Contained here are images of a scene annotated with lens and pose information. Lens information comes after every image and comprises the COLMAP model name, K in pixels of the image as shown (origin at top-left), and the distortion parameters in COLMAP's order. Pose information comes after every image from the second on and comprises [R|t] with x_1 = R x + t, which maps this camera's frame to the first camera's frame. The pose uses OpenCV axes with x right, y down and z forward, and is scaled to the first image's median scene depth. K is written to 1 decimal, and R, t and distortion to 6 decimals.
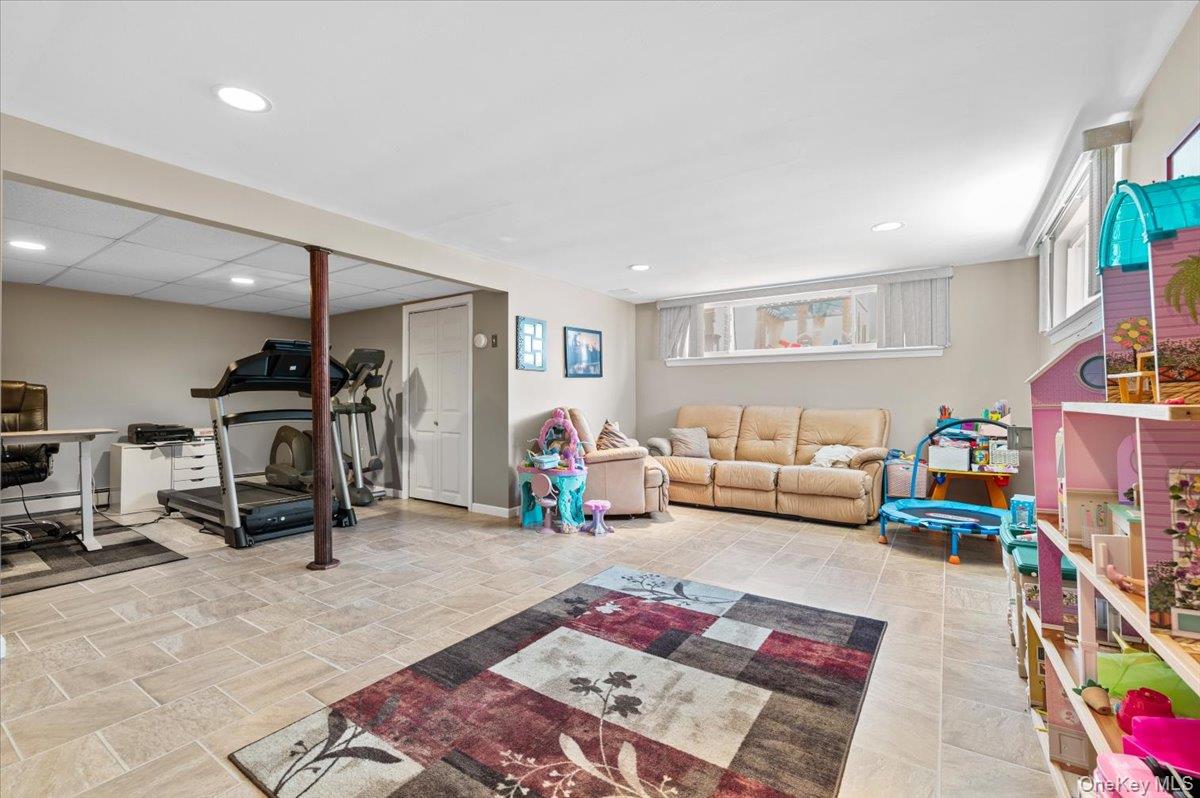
lens RADIAL K [[519.2, 0, 599.4], [0, 519.2, 397.0], [0, 0, 1]] dist [-0.002292, 0.000107]
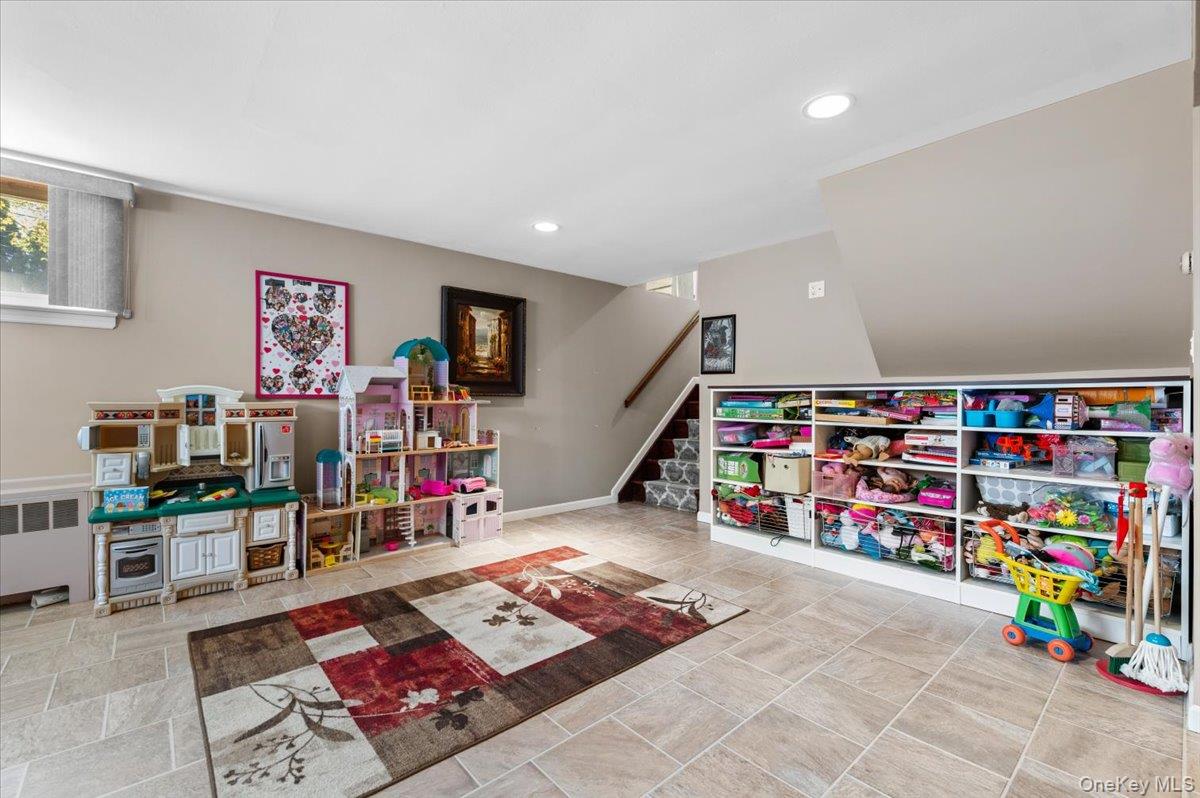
lens RADIAL K [[519.2, 0, 600.4], [0, 519.2, 398.2], [0, 0, 1]] dist [-0.002292, 0.000107]
pose [[-0.967455, -0.000500, 0.253044, -0.522226], [-0.001872, 0.999985, -0.005181, 0.006326], [-0.253037, -0.005486, -0.967441, 2.144903]]
